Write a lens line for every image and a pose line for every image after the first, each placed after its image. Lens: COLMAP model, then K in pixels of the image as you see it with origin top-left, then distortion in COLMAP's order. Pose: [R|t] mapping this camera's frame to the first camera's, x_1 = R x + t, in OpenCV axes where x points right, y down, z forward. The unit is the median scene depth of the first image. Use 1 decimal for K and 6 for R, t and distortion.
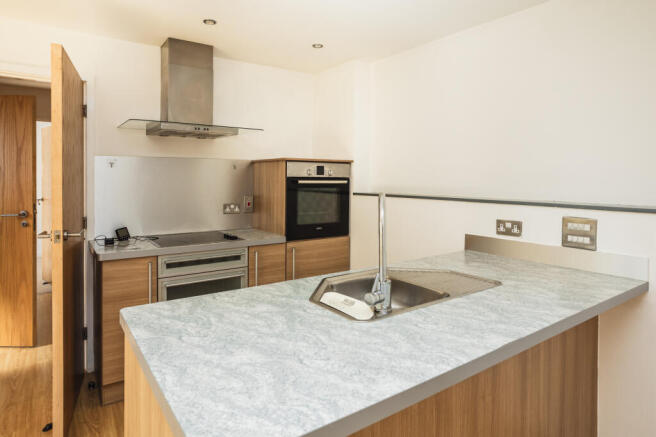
lens RADIAL K [[385.3, 0, 326.8], [0, 385.3, 181.7], [0, 0, 1]] dist [-0.070115, 0.000040]
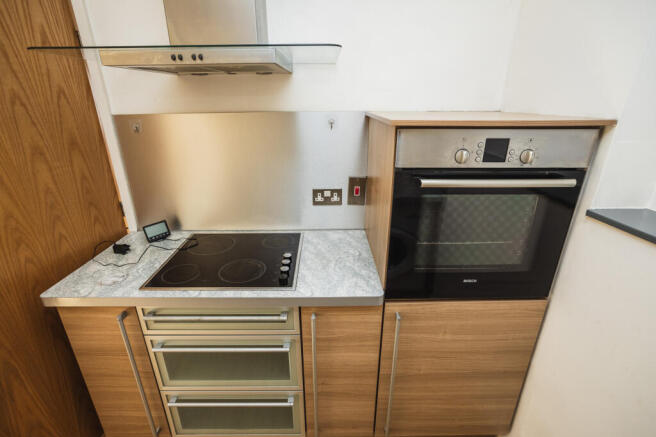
lens RADIAL K [[315.6, 0, 316.1], [0, 315.6, 218.7], [0, 0, 1]] dist [0.000099, 0.000037]
pose [[0.821234, 0.186939, -0.539100, 0.019256], [0.007864, 0.941011, 0.338286, -0.076526], [0.570537, -0.282051, 0.771320, 0.667601]]
